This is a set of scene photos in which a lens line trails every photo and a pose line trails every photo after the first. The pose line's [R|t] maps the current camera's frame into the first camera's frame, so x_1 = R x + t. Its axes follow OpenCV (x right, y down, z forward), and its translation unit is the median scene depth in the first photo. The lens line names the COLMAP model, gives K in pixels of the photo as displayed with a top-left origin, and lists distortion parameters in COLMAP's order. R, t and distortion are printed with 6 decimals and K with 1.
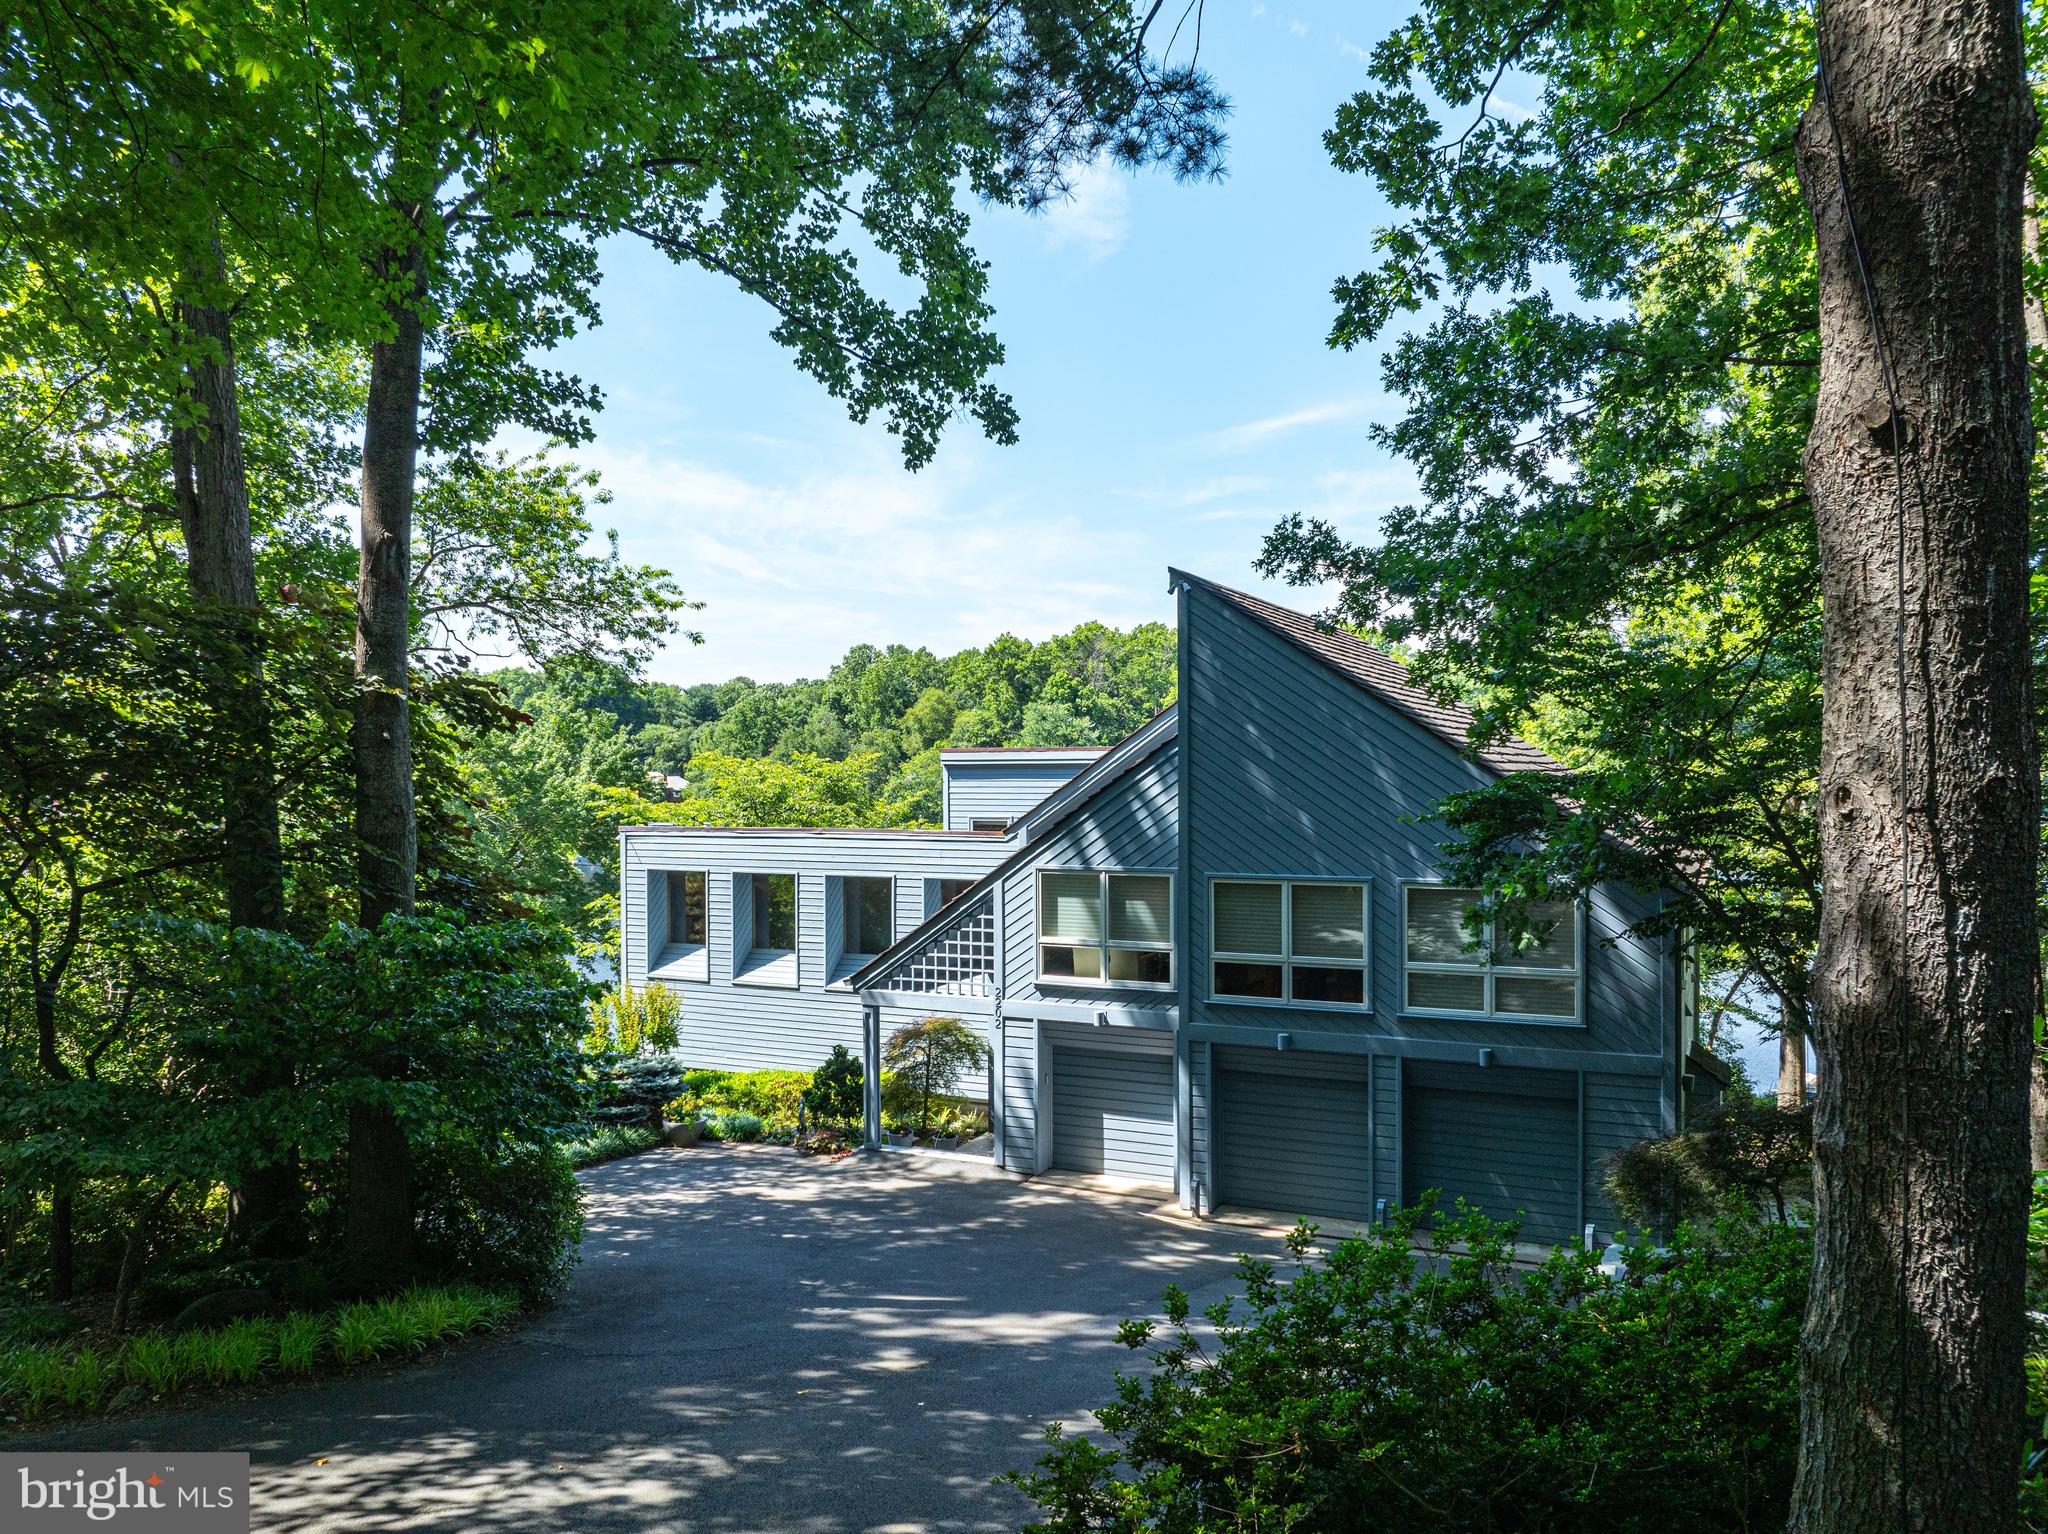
lens RADIAL K [[1445.4, 0, 1013.9], [0, 1445.4, 777.4], [0, 0, 1]] dist [-0.039425, 0.012308]
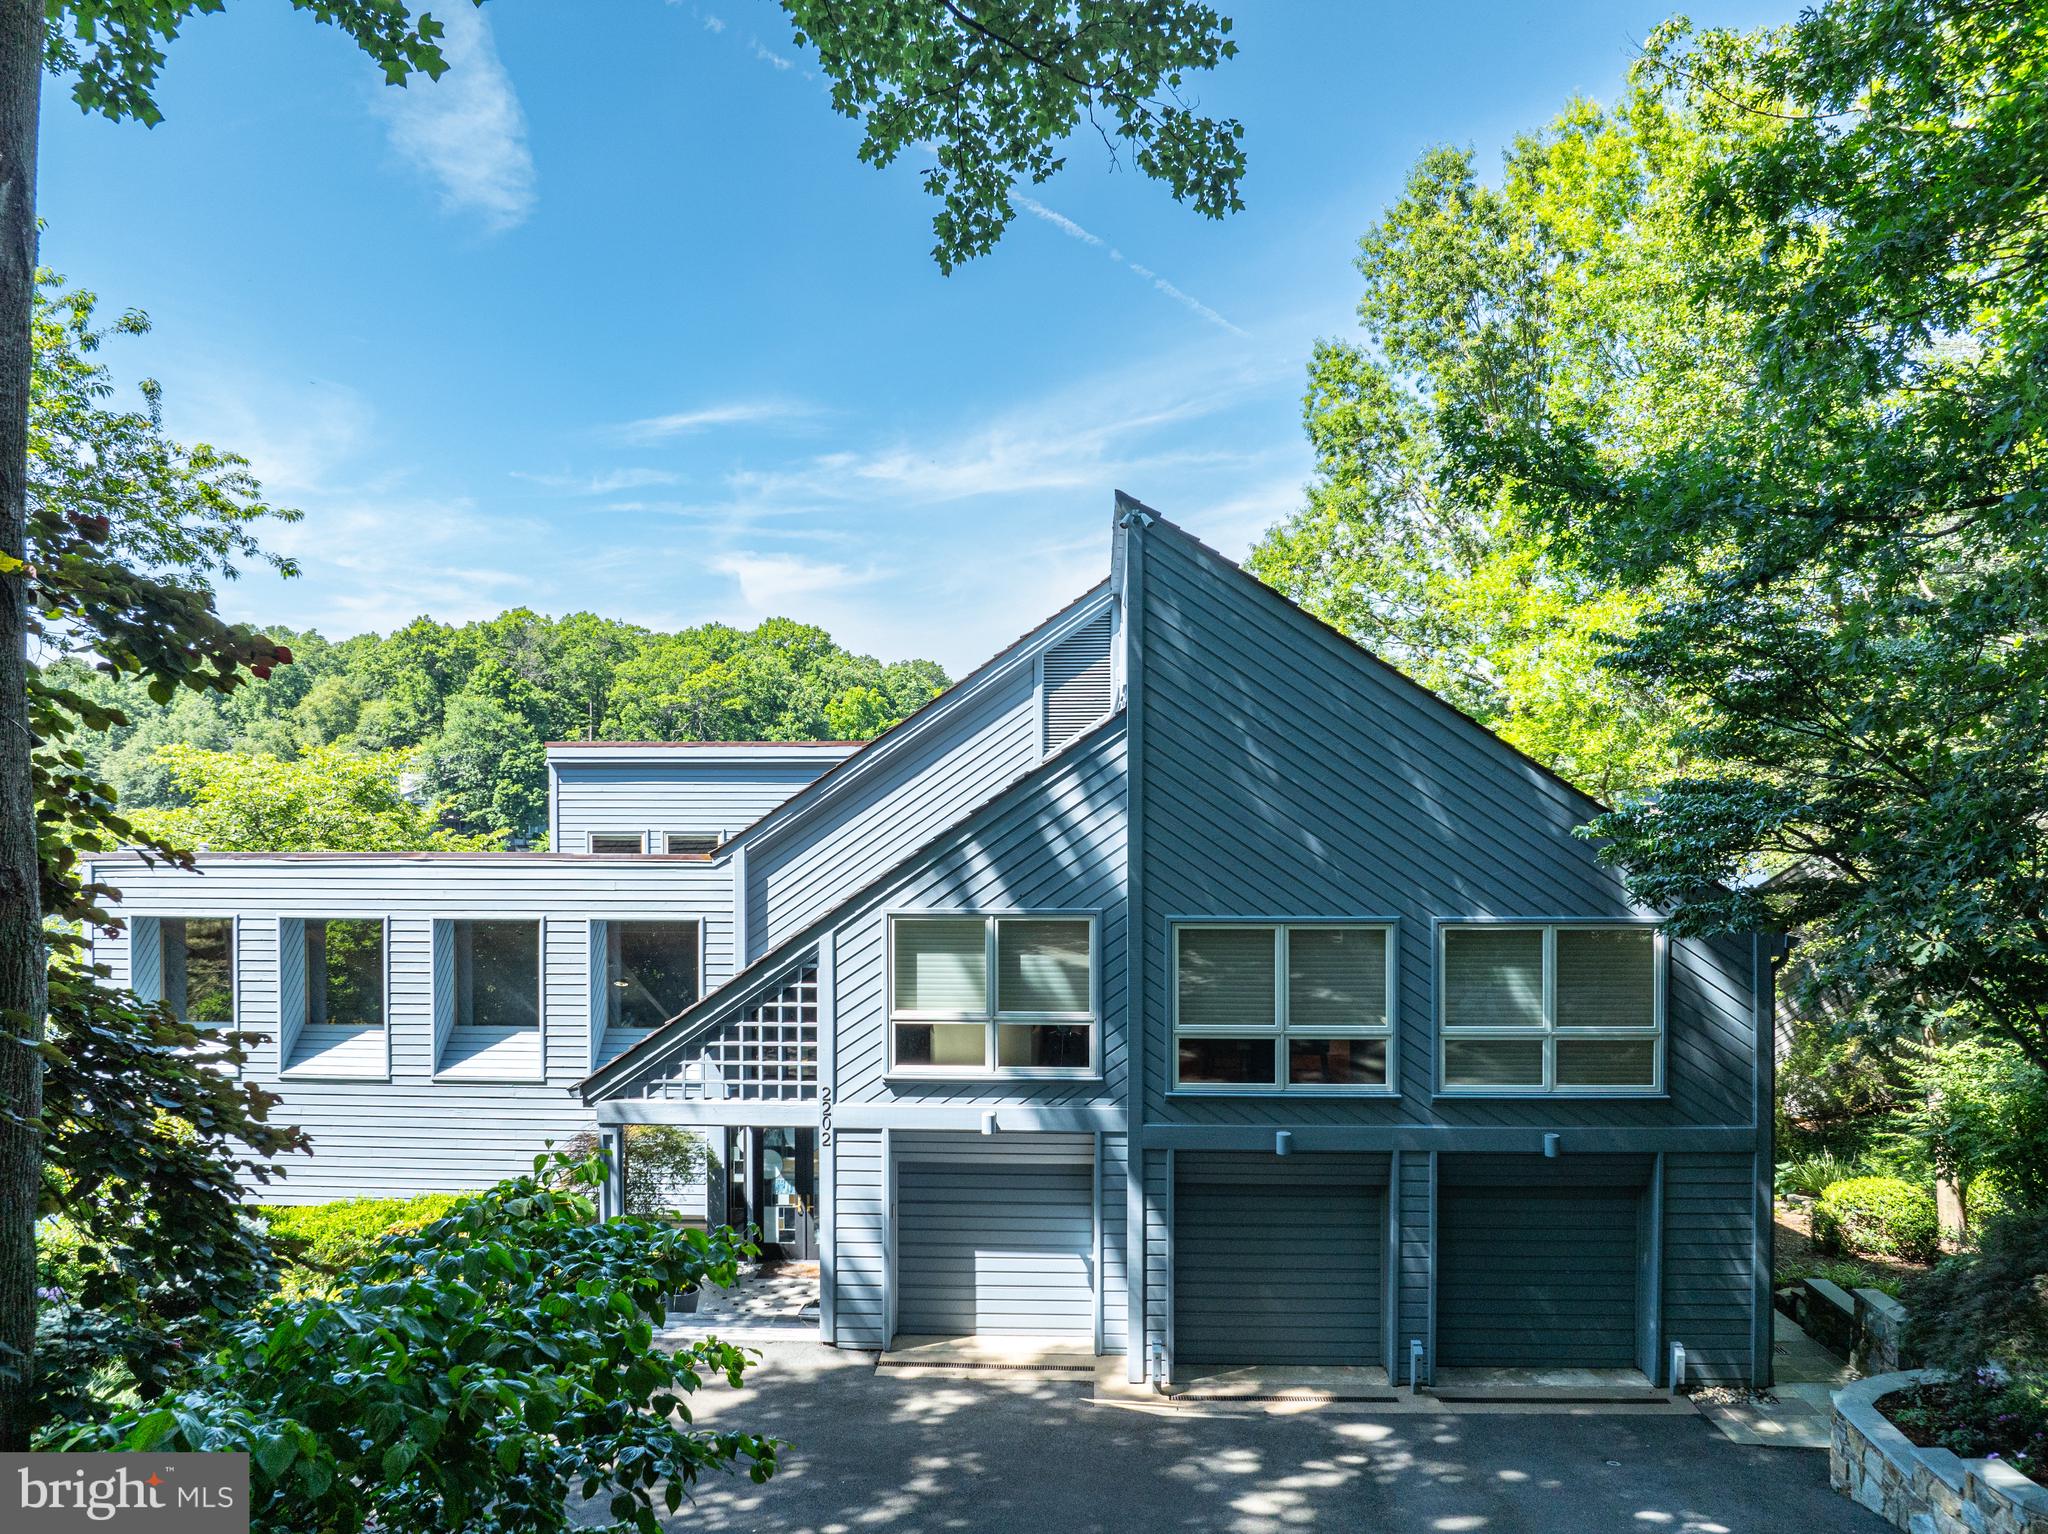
lens RADIAL K [[1445.4, 0, 1018.9], [0, 1445.4, 772.9], [0, 0, 1]] dist [-0.039425, 0.012308]
pose [[0.918080, 0.002836, 0.396384, -0.205279], [-0.001838, 0.999994, -0.002898, -0.003153], [-0.396390, 0.001932, 0.918080, 0.335622]]
